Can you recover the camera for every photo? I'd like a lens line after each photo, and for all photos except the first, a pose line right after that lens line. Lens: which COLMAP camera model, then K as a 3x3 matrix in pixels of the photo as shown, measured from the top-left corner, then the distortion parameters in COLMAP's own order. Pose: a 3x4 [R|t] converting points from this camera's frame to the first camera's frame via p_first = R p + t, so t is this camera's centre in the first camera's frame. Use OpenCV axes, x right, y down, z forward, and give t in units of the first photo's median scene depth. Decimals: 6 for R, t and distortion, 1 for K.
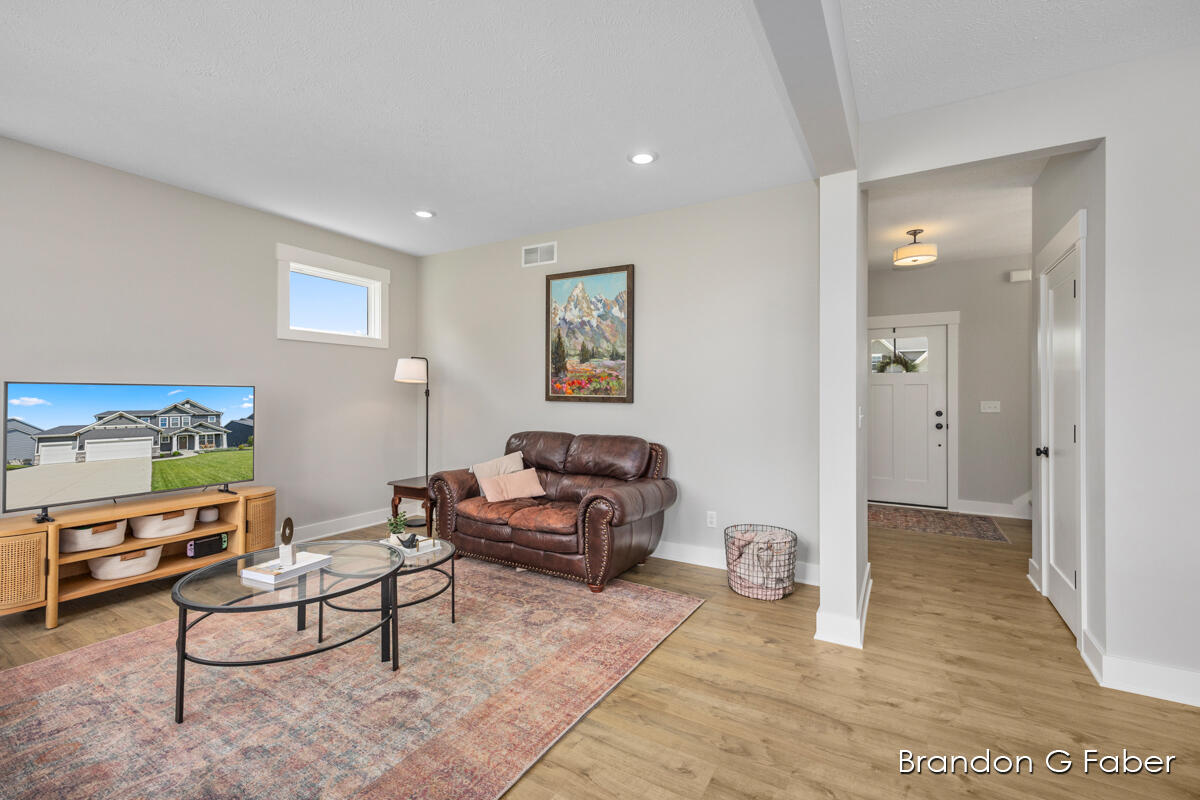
lens RADIAL K [[505.3, 0, 600.0], [0, 505.3, 400.0], [0, 0, 1]] dist [-0.000402, -0.000222]
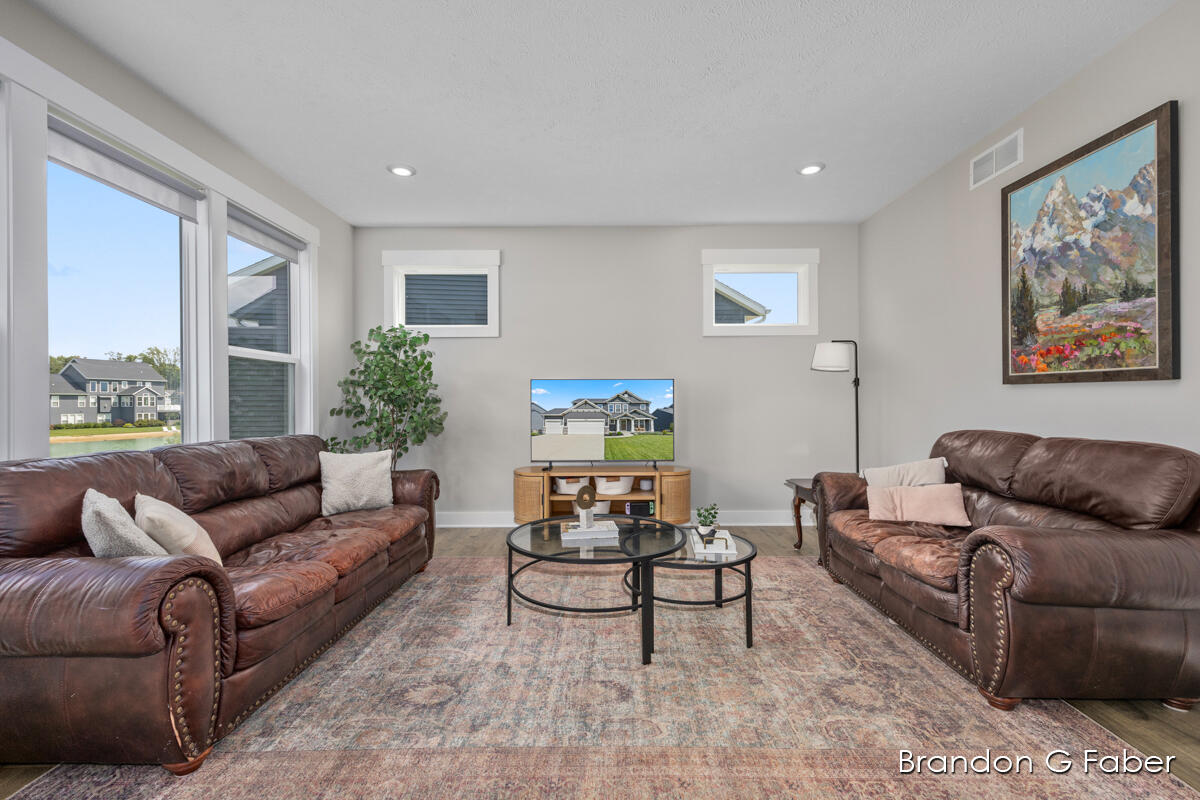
lens RADIAL K [[504.2, 0, 606.4], [0, 504.2, 406.2], [0, 0, 1]] dist [0.000139, -0.000771]
pose [[0.509995, -0.001491, -0.860176, 0.222395], [0.000781, 0.999999, -0.001271, 0.035664], [0.860177, -0.000024, 0.509995, 0.284724]]
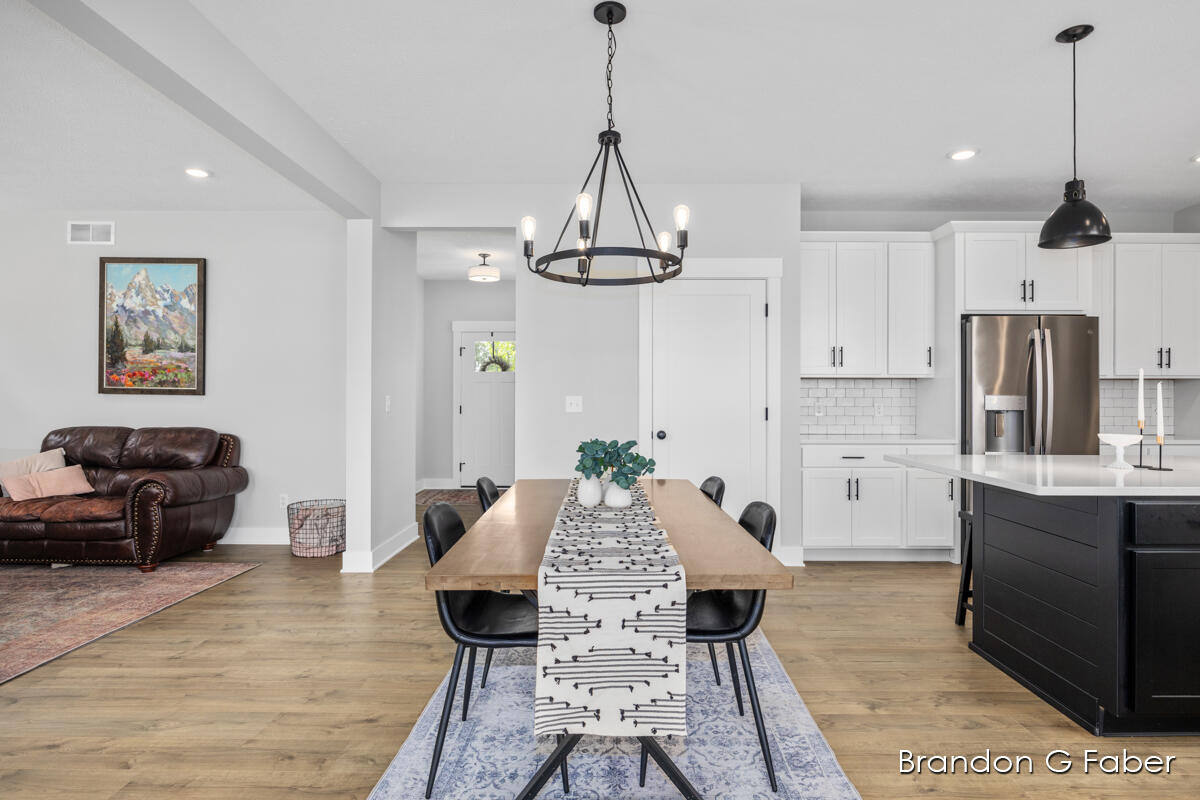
lens RADIAL K [[624.7, 0, 600.9], [0, 624.7, 396.9], [0, 0, 1]] dist [-0.011046, -0.000214]
pose [[0.864071, 0.001894, 0.503367, 0.134932], [0.003317, 0.999950, -0.009457, 0.025328], [-0.503360, 0.009841, 0.864021, -0.510299]]
